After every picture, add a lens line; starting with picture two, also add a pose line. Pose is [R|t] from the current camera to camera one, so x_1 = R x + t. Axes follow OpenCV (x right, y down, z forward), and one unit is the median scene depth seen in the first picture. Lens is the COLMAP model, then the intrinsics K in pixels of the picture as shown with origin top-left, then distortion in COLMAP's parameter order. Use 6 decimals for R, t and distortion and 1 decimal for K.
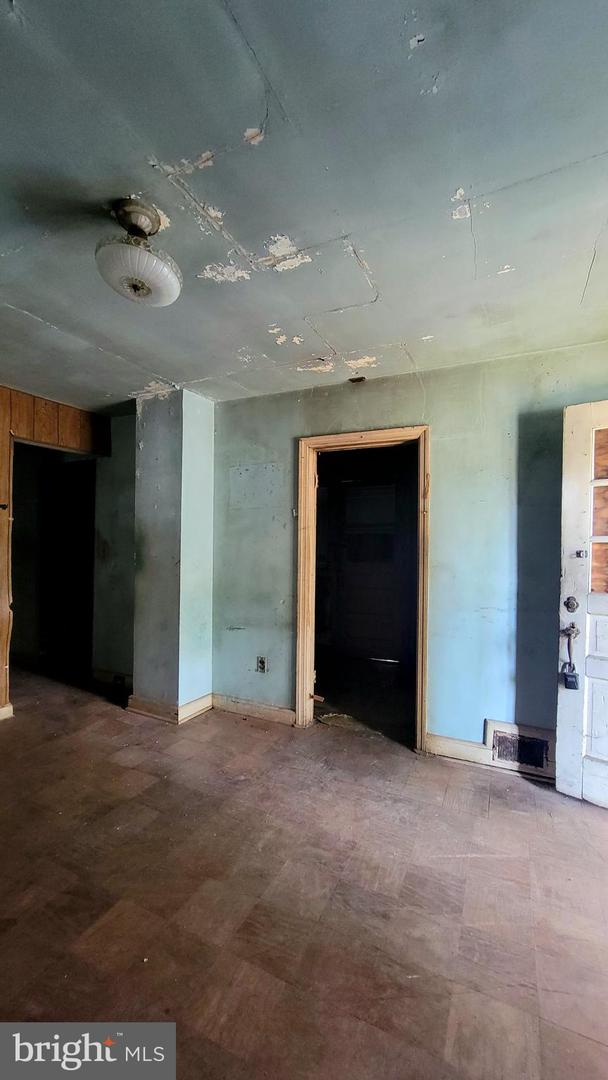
lens RADIAL K [[440.2, 0, 301.3], [0, 440.2, 543.2], [0, 0, 1]] dist [-0.006627, 0.002989]
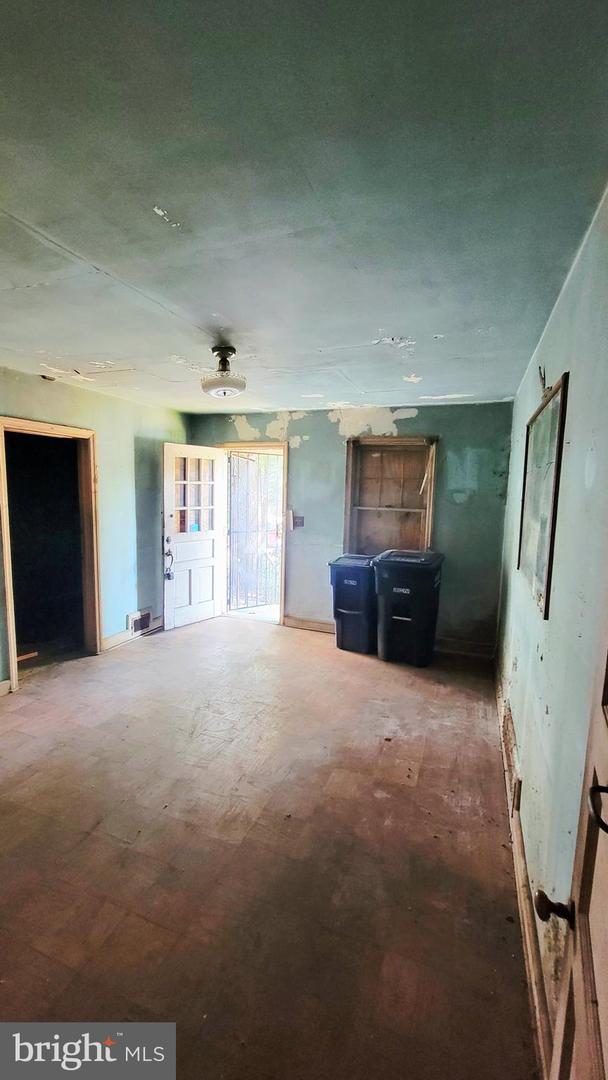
lens RADIAL K [[440.2, 0, 301.3], [0, 440.2, 543.2], [0, 0, 1]] dist [-0.006627, 0.002989]
pose [[-0.070850, -0.136515, 0.988101, -1.473498], [-0.022969, 0.990551, 0.135207, -0.140517], [-0.997222, -0.013116, -0.073316, 0.524328]]
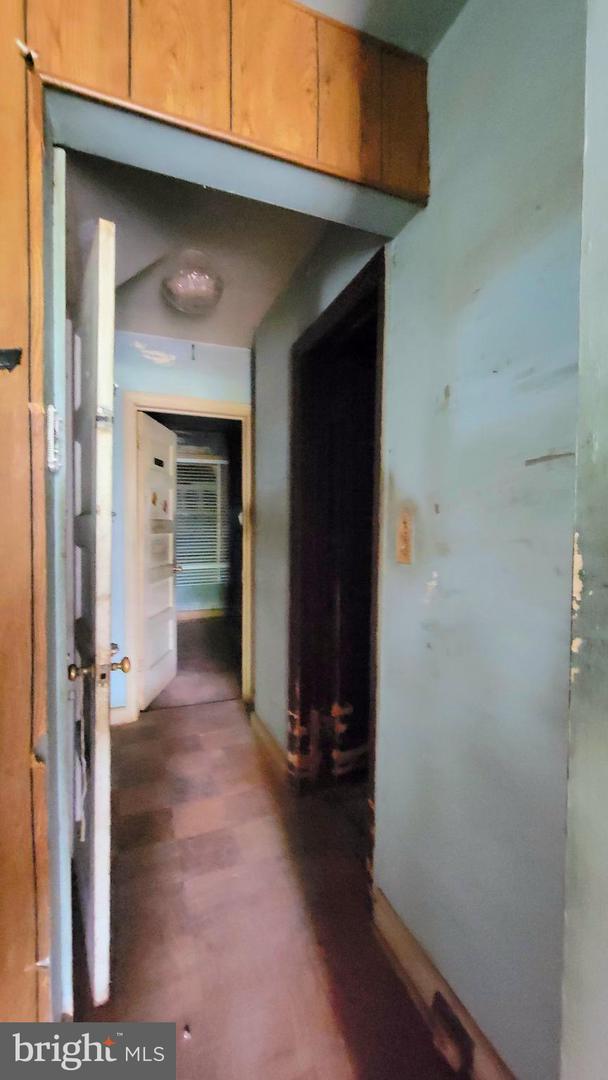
lens RADIAL K [[440.2, 0, 301.3], [0, 440.2, 543.2], [0, 0, 1]] dist [-0.006627, 0.002989]
pose [[0.741137, 0.016999, -0.671138, -0.525903], [0.000014, 0.999679, 0.025336, 0.024027], [0.671354, -0.018786, 0.740899, 1.279942]]
